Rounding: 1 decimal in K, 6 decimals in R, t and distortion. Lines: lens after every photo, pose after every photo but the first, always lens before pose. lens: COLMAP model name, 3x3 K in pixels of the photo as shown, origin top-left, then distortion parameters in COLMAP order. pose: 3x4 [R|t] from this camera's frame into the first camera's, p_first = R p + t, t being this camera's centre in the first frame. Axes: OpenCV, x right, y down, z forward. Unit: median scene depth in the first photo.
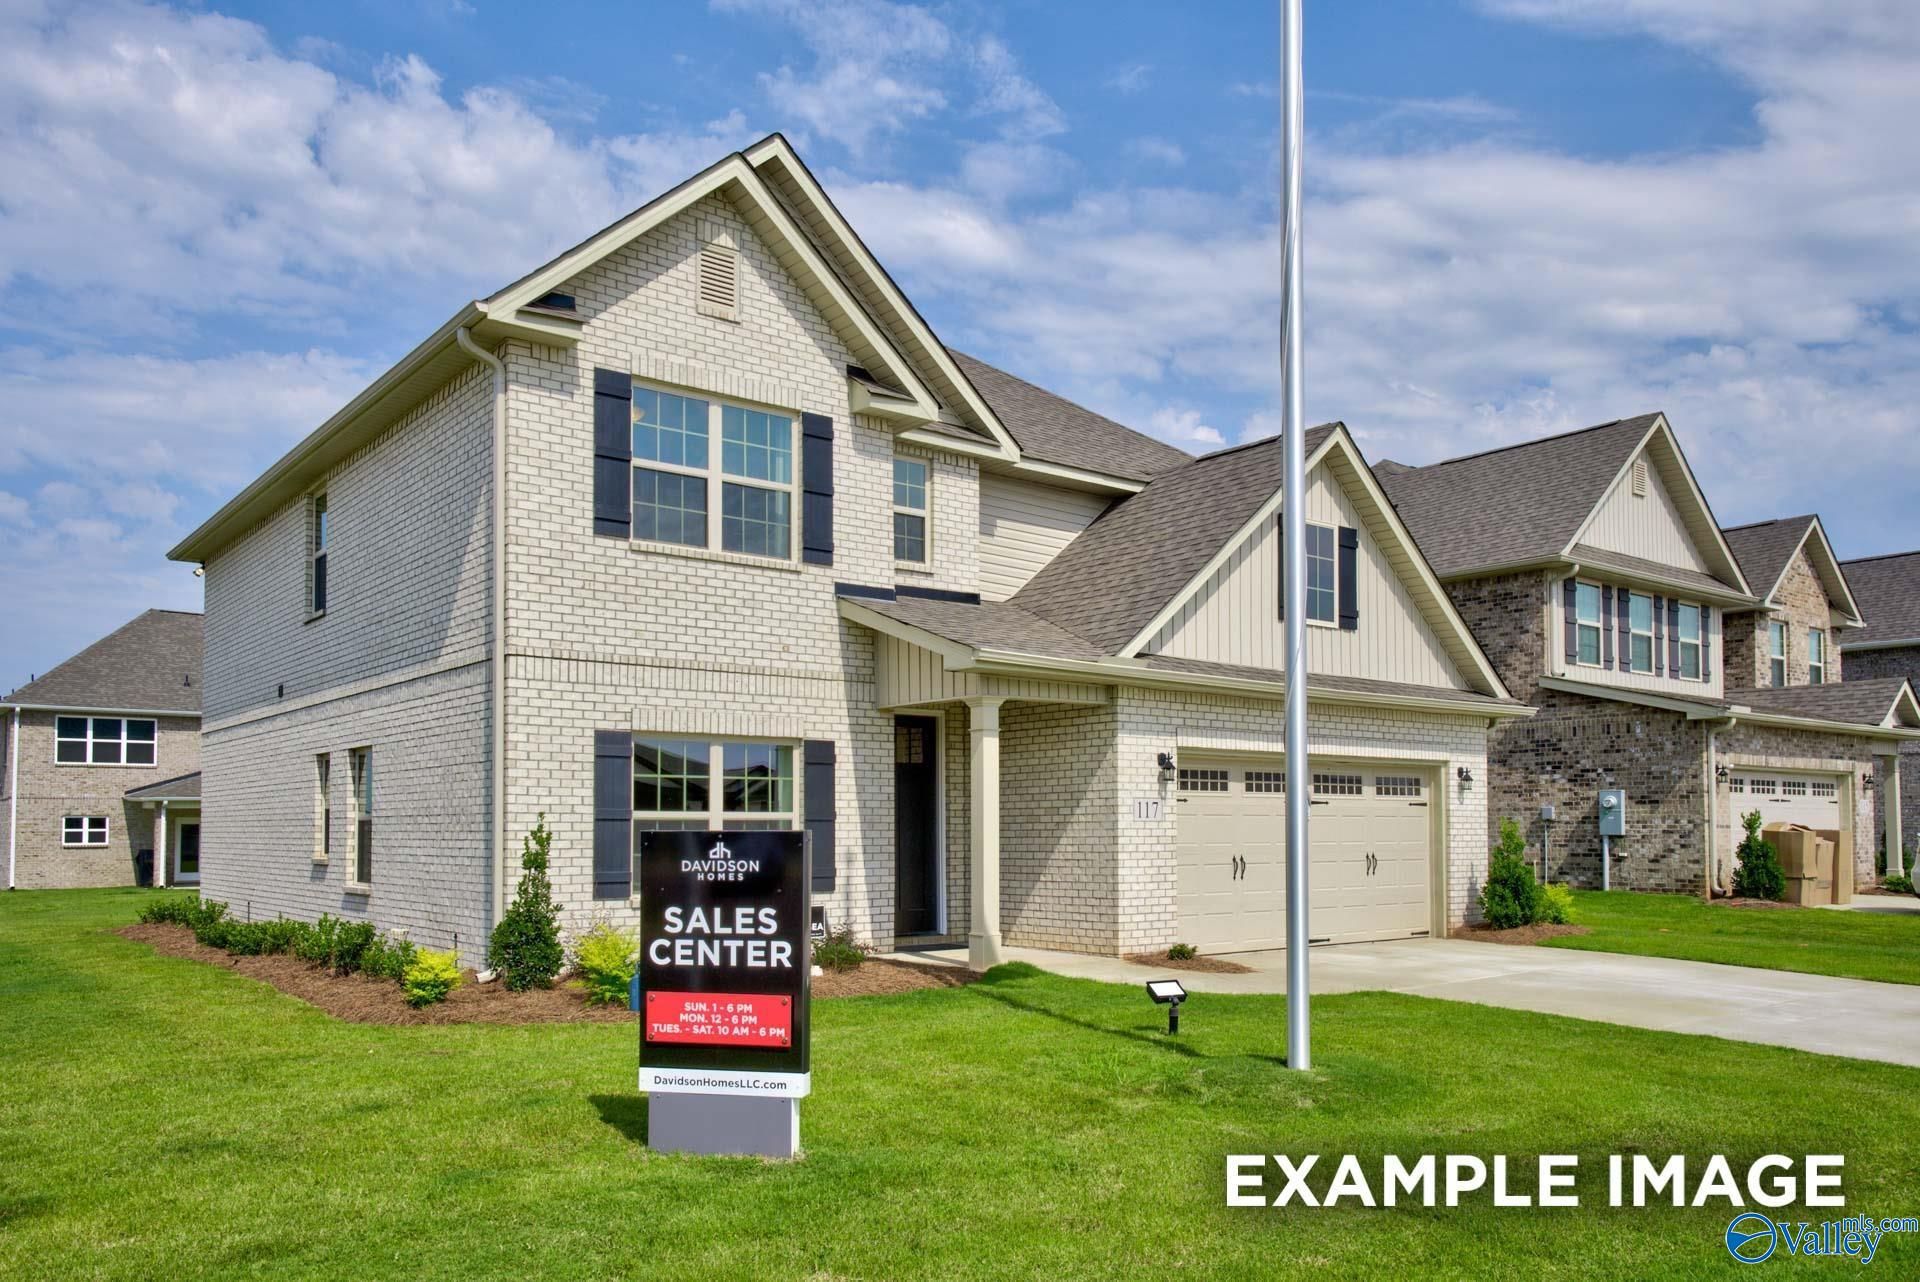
lens RADIAL K [[1441.8, 0, 932.2], [0, 1441.8, 799.8], [0, 0, 1]] dist [0.010450, 0.036879]
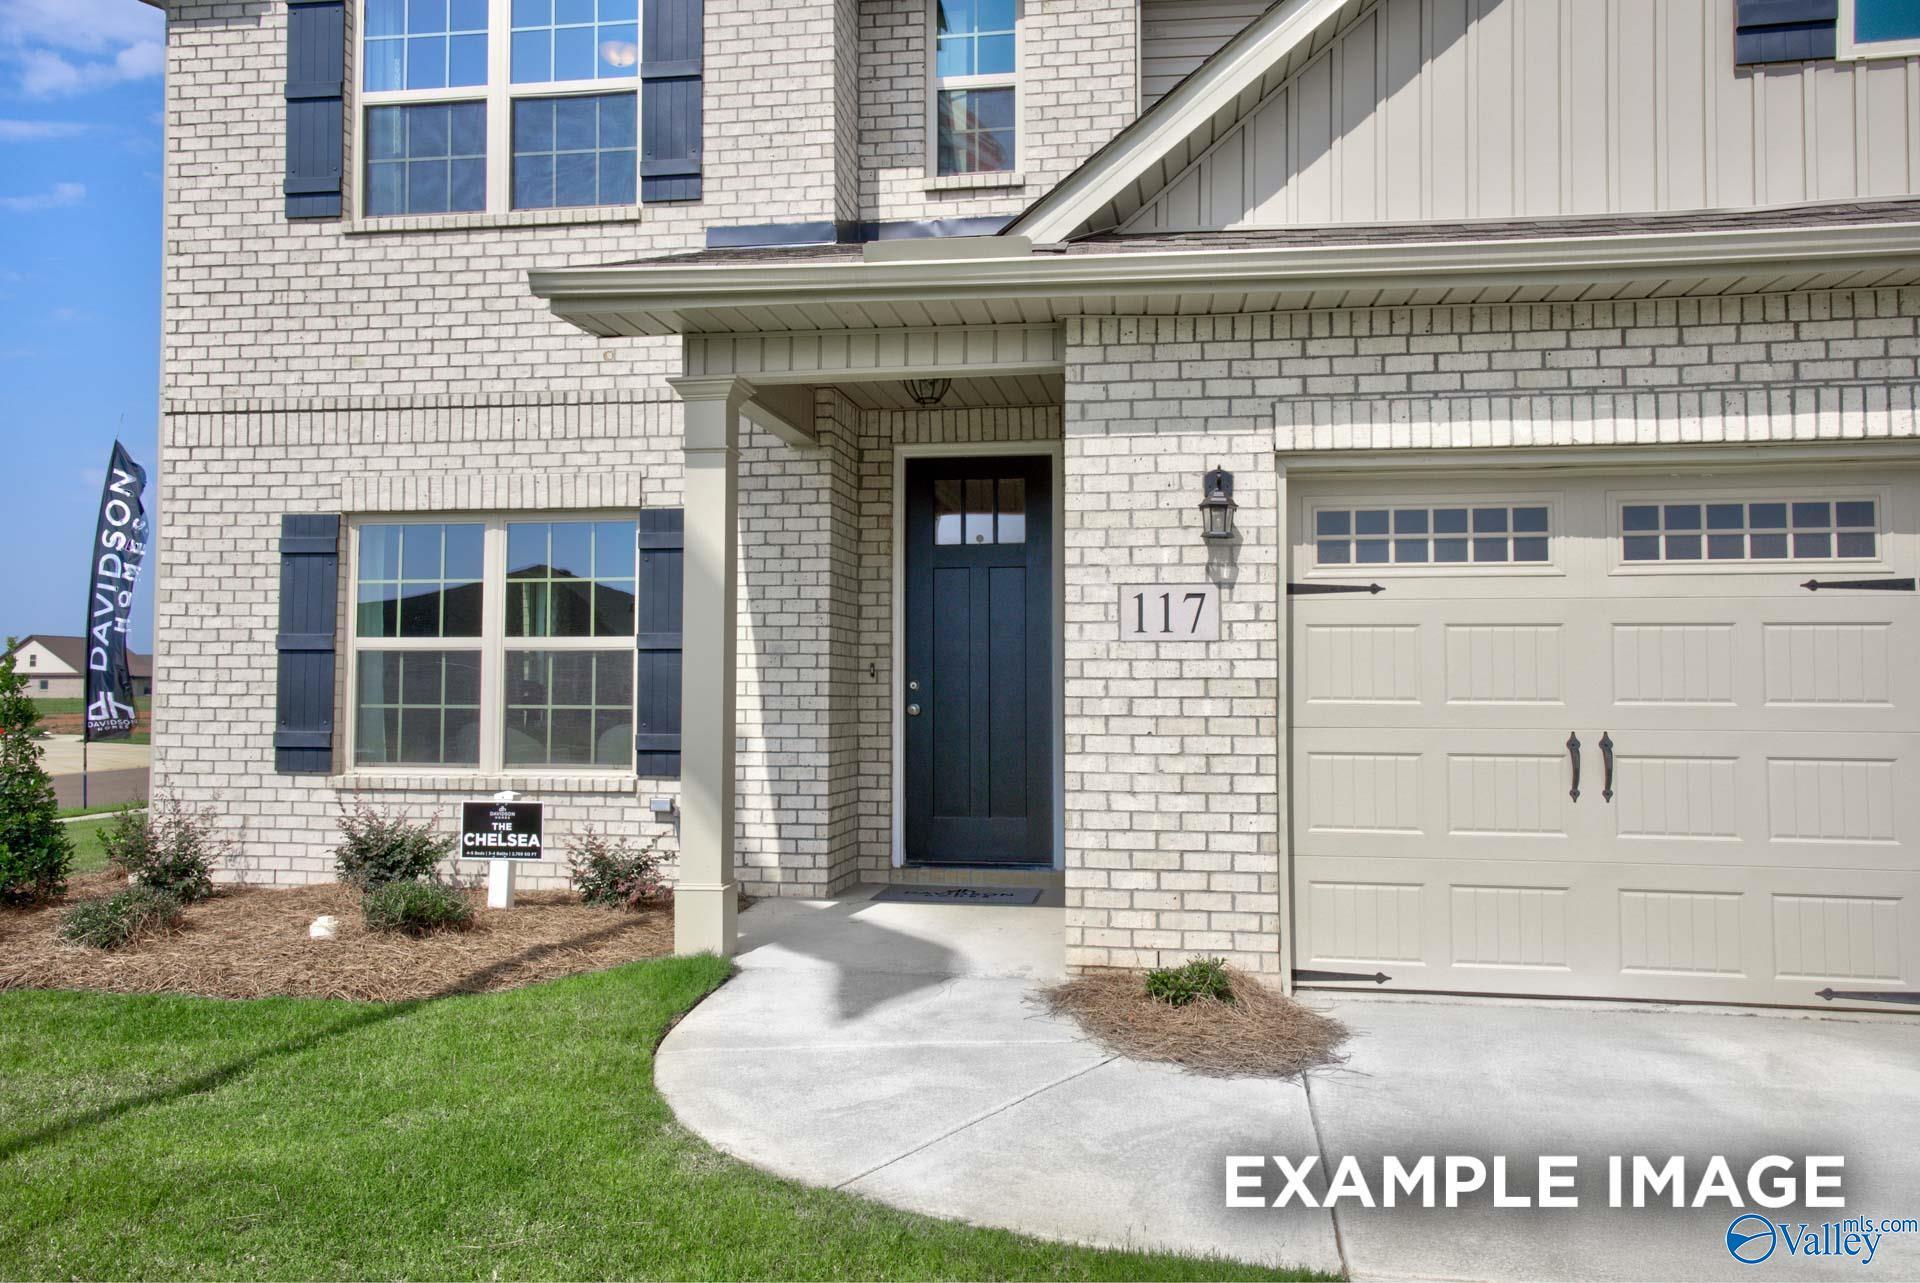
lens RADIAL K [[1441.8, 0, 950.5], [0, 1441.8, 622.7], [0, 0, 1]] dist [0.010450, 0.036879]
pose [[0.686031, -0.028287, -0.727022, 0.402815], [0.012175, 0.999550, -0.027403, 0.020074], [0.727471, 0.009948, 0.686067, 0.682171]]
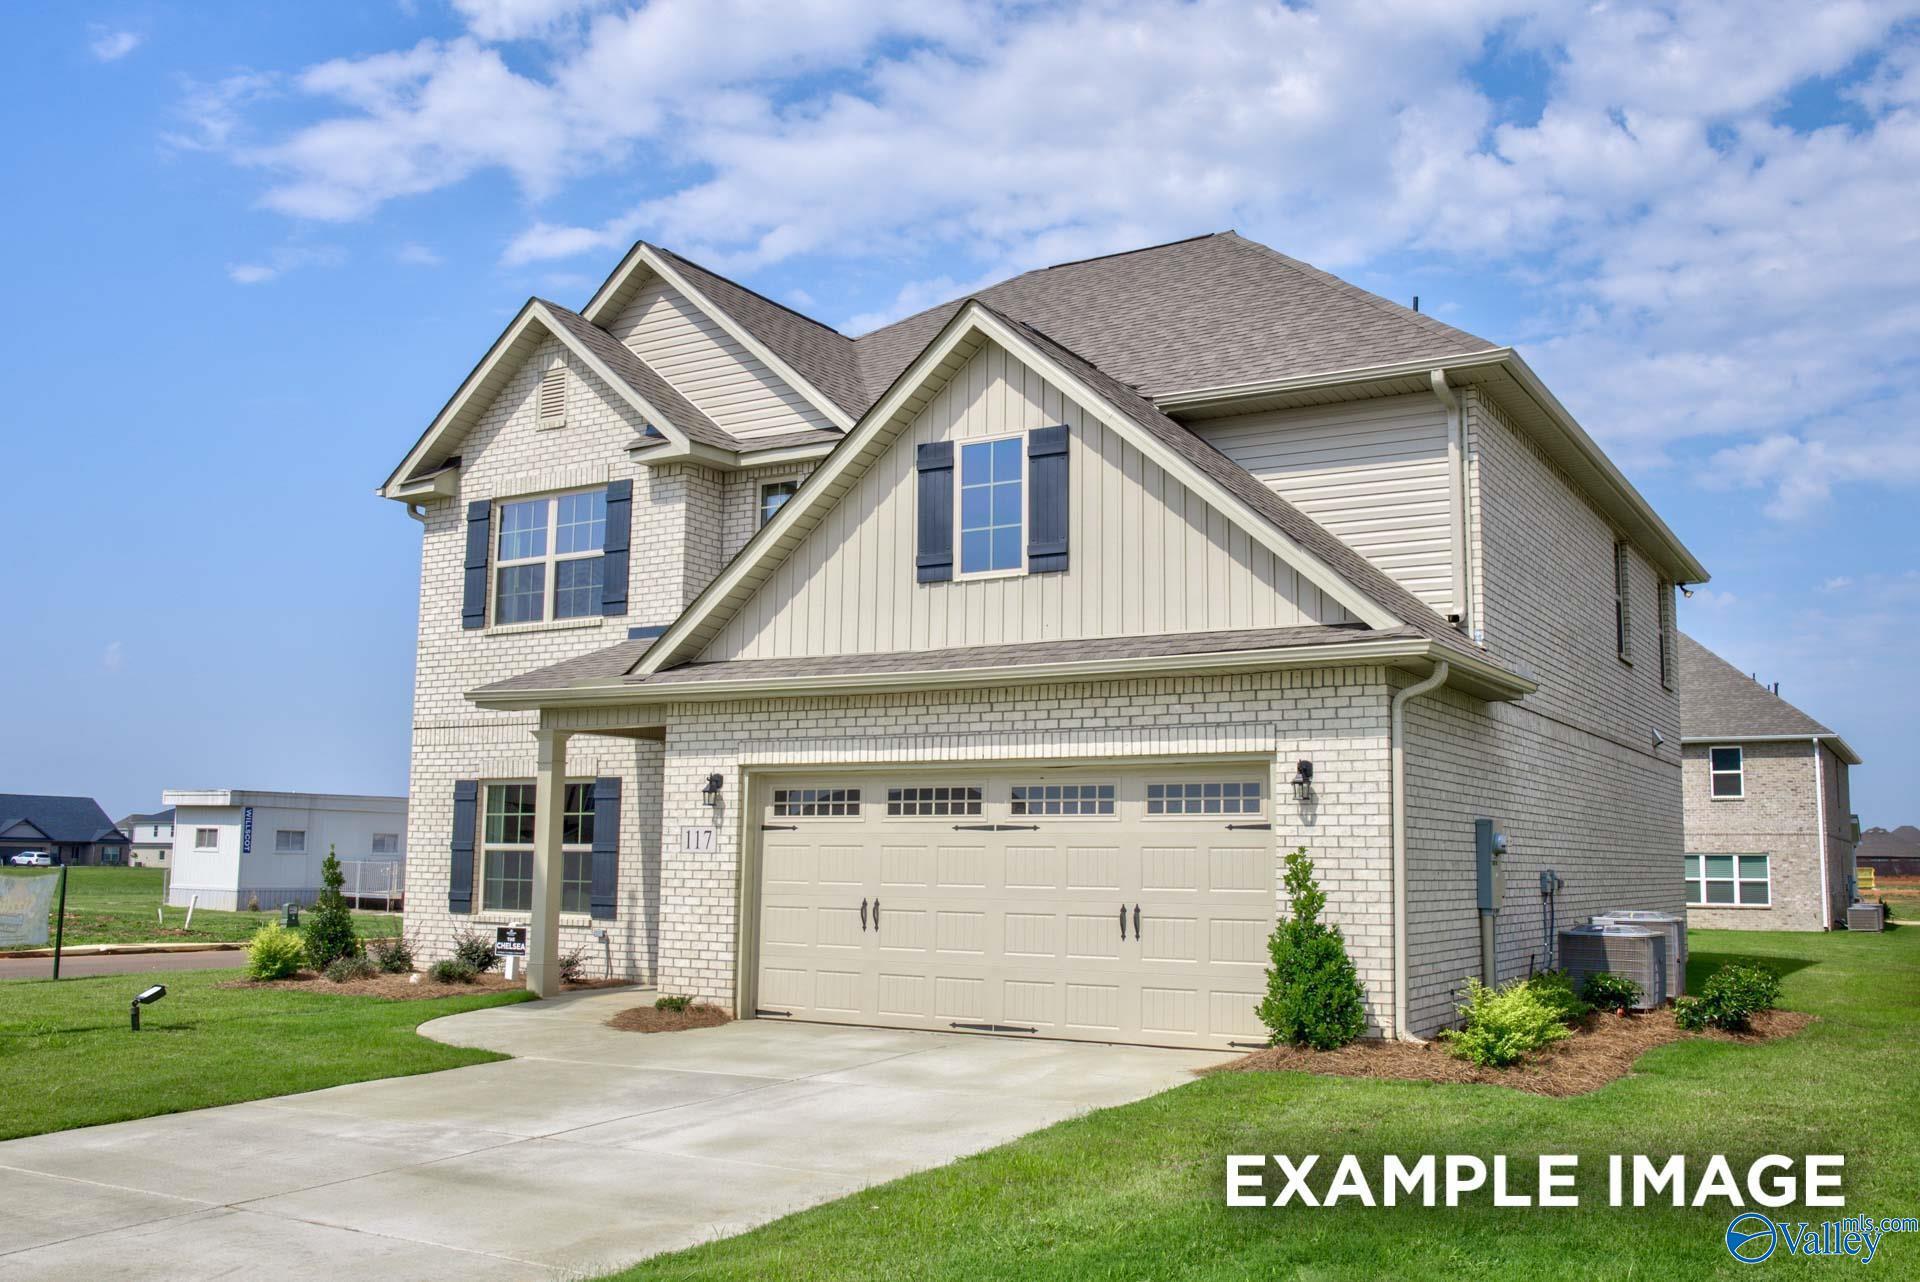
lens RADIAL K [[1638.8, 0, 977.1], [0, 1638.8, 661.4], [0, 0, 1]] dist [-0.059044, -0.000887]
pose [[0.371558, -0.108314, -0.922070, 1.143999], [0.008756, 0.993536, -0.113180, 0.013240], [0.928369, 0.033979, 0.370104, 0.789917]]
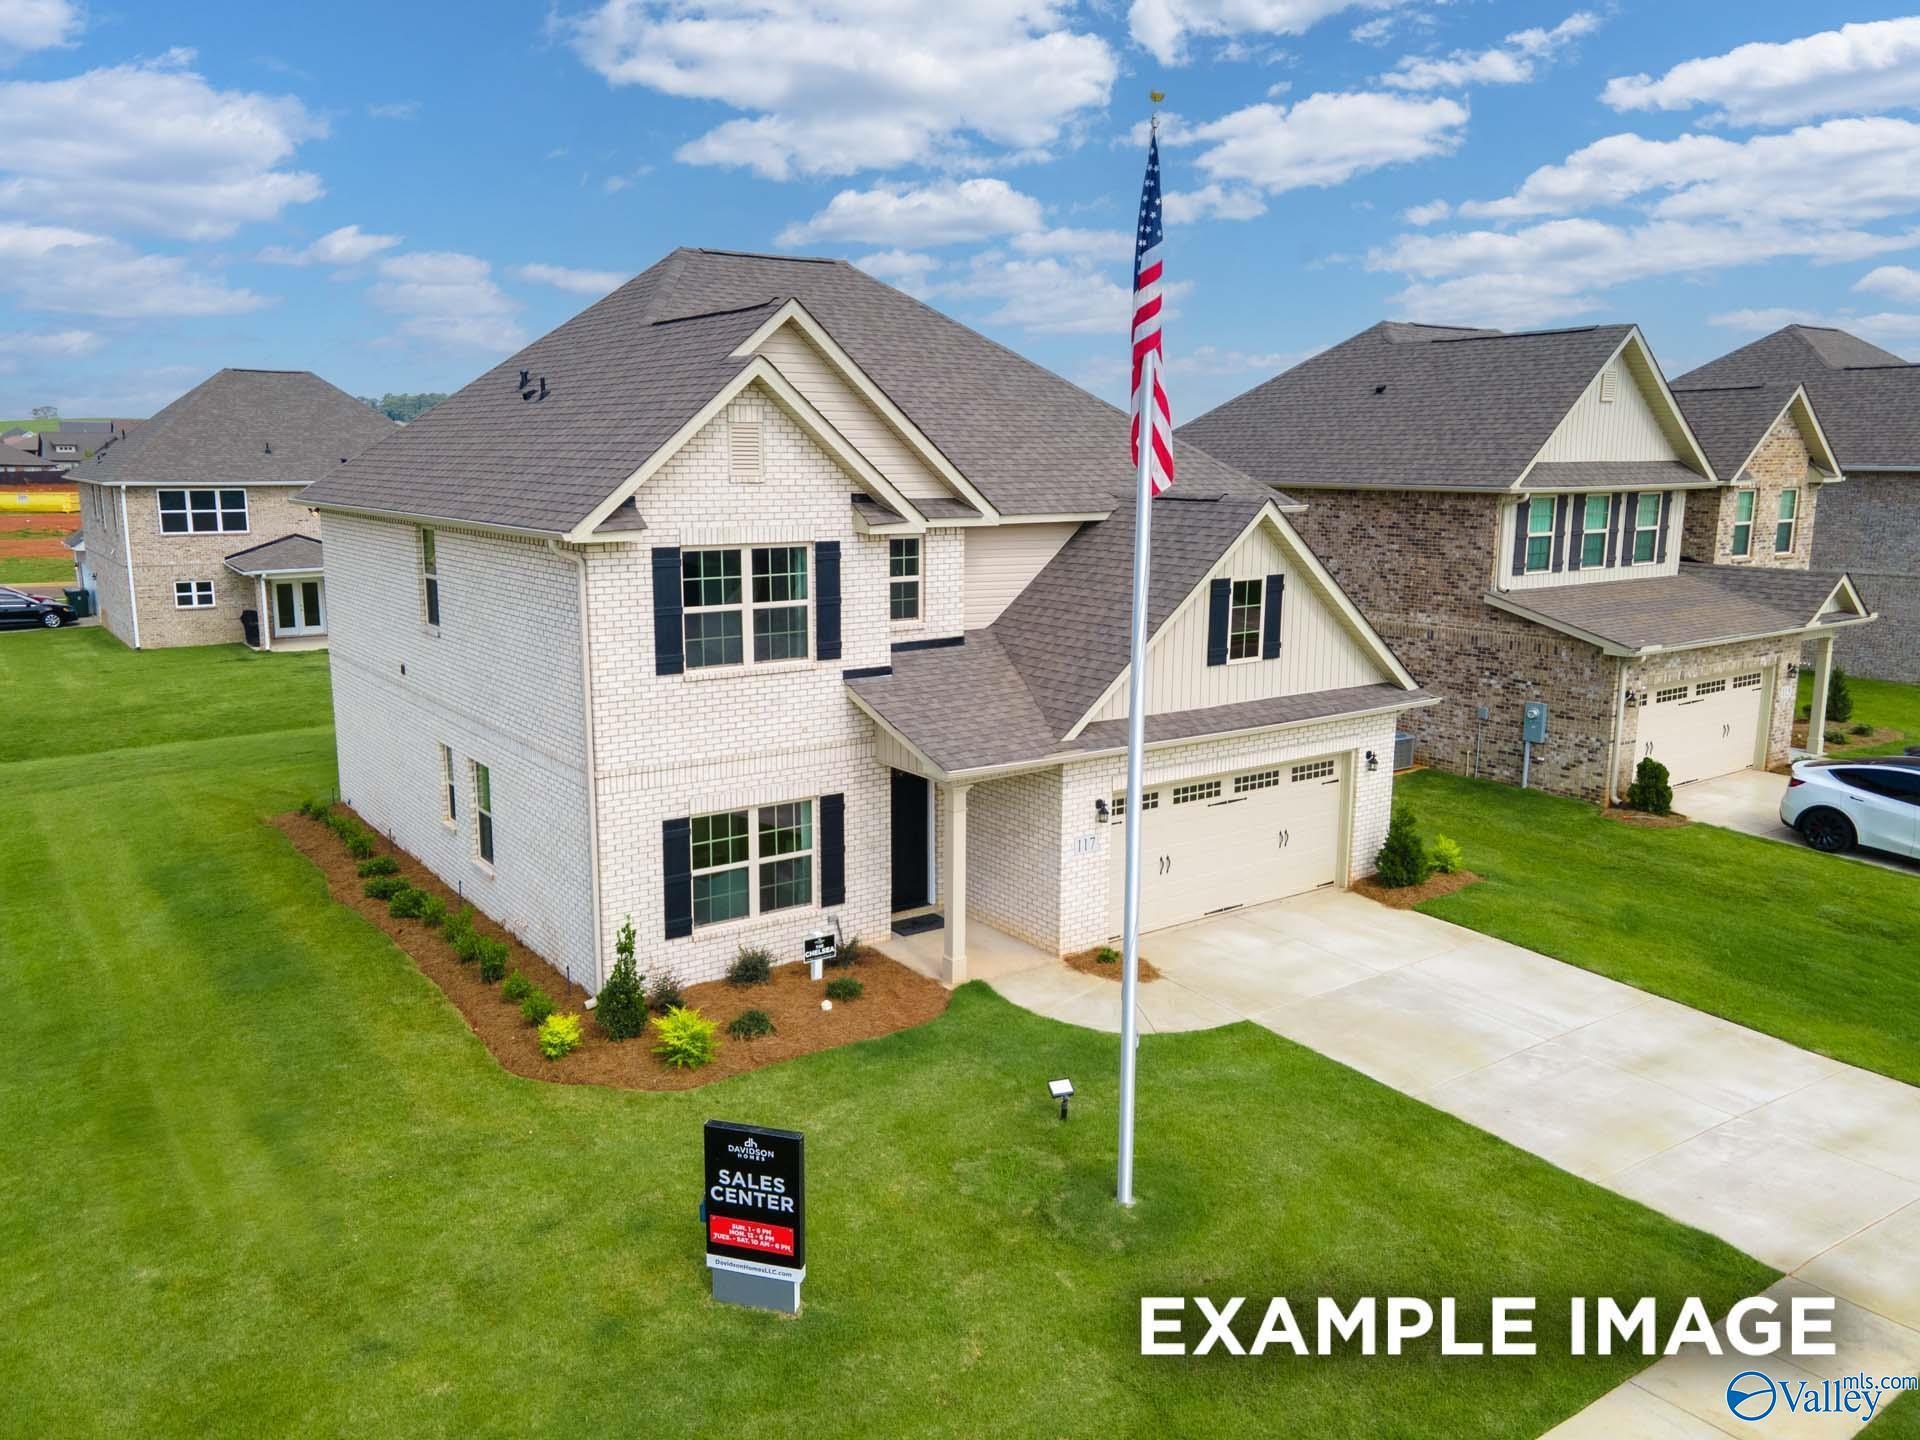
lens RADIAL K [[1457.6, 0, 890.3], [0, 1457.6, 726.8], [0, 0, 1]] dist [0.043915, 0.001044]
pose [[0.998002, 0.011288, -0.062158, 0.054575], [0.002227, 0.977008, 0.213191, -0.375274], [0.063136, -0.212903, 0.975031, -0.260148]]
